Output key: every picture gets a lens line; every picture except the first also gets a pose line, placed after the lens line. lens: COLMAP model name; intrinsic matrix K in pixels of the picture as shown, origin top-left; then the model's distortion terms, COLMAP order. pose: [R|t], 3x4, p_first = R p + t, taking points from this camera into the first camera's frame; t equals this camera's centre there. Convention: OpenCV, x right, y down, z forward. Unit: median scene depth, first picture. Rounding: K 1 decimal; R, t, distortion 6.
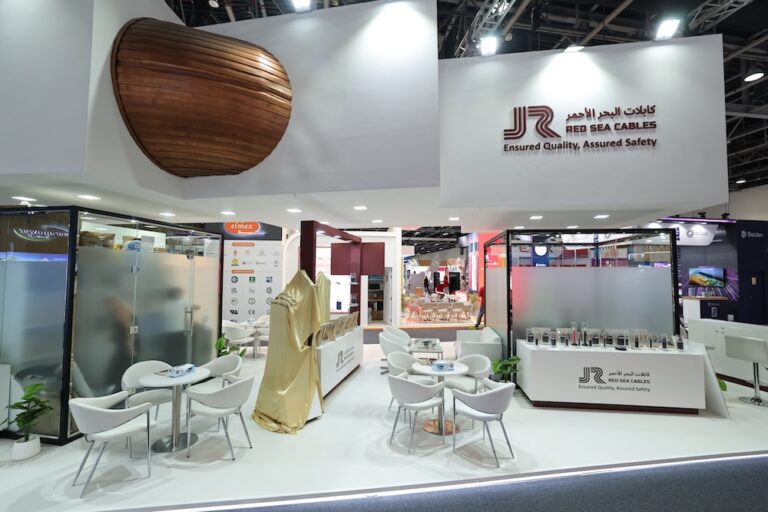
lens RADIAL K [[321.2, 0, 384.8], [0, 321.2, 267.7], [0, 0, 1]] dist [-0.035901, 0.012745]
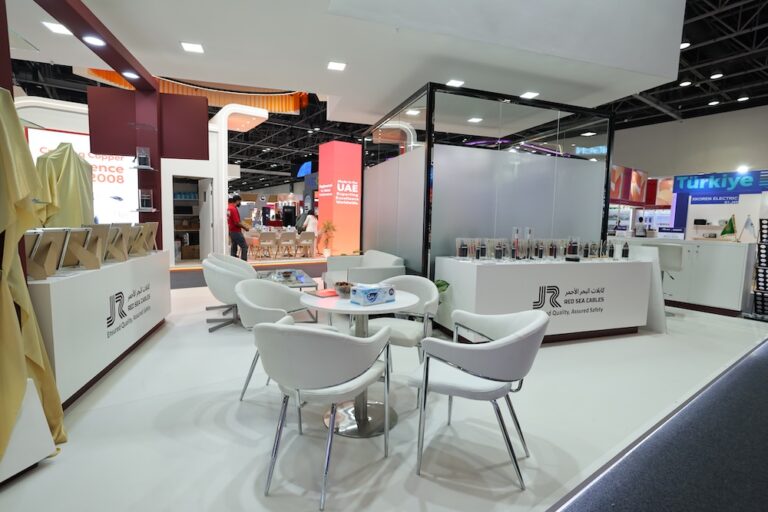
lens RADIAL K [[373.1, 0, 384.0], [0, 373.1, 256.0], [0, 0, 1]] dist [-0.014675, 0.000142]
pose [[0.893255, -0.028918, 0.448620, -0.034521], [-0.033736, 0.990803, 0.131040, 0.137271], [-0.448283, -0.132187, 0.884064, 0.396464]]
